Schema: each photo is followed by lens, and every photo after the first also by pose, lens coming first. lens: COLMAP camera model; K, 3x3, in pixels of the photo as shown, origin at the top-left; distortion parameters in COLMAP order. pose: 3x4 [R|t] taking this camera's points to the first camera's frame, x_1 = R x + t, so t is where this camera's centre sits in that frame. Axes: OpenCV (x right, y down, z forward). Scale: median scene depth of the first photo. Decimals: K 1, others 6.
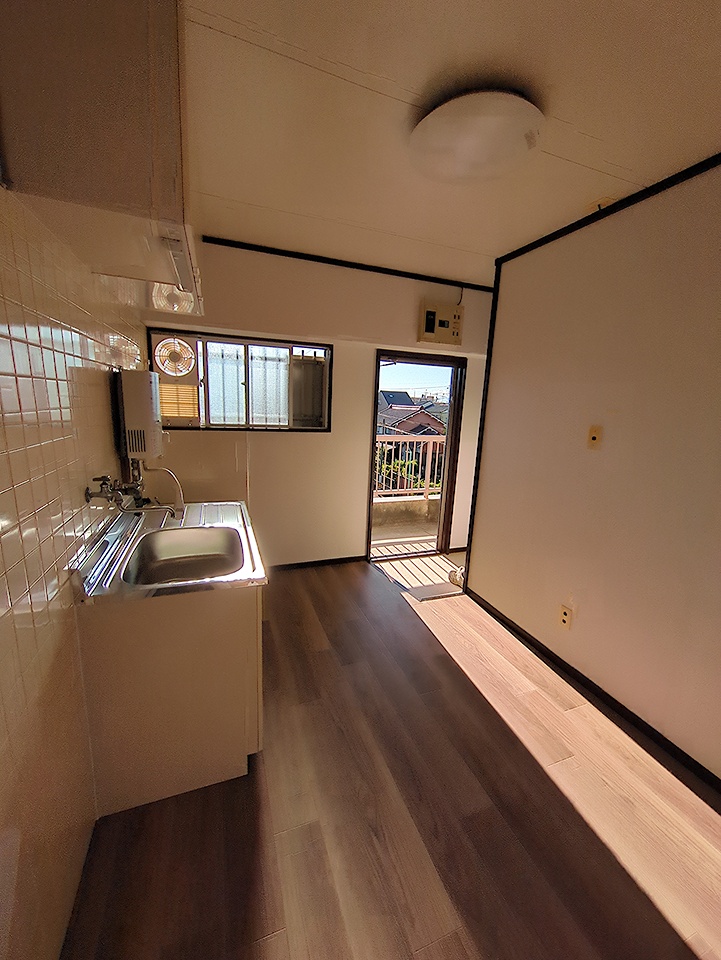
lens RADIAL K [[378.5, 0, 360.5], [0, 378.5, 480.0], [0, 0, 1]] dist [0.001496, 0.000071]
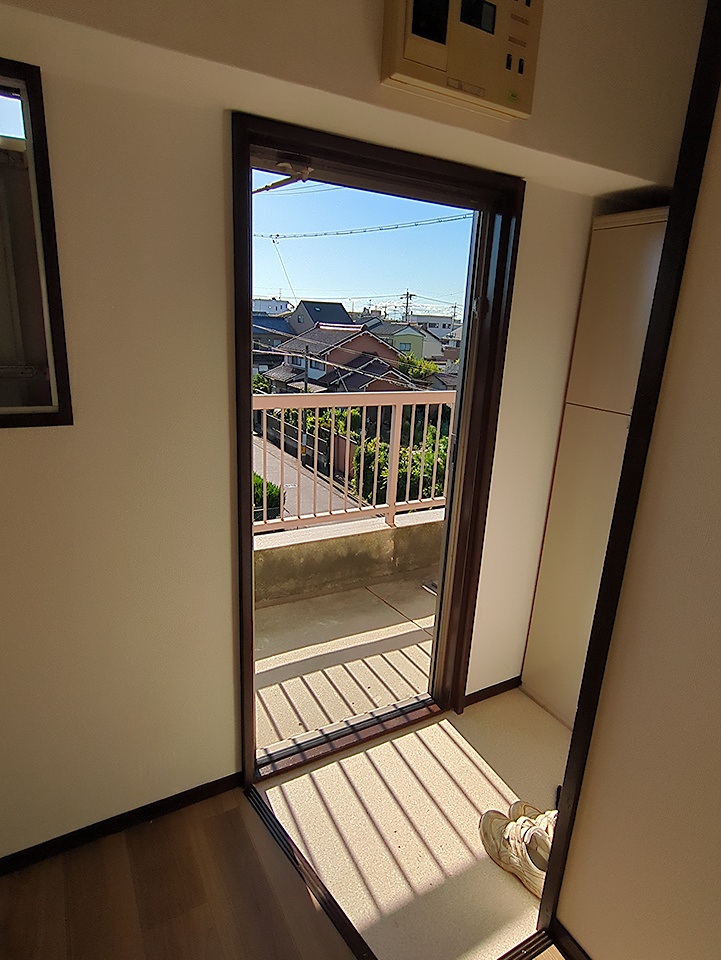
lens RADIAL K [[545.3, 0, 360.5], [0, 545.3, 480.0], [0, 0, 1]] dist [-0.000500, 0.000182]
pose [[0.988407, -0.036620, 0.147342, 0.040954], [0.024058, 0.995991, 0.086155, -0.071575], [-0.149907, -0.081612, 0.985326, 0.359704]]
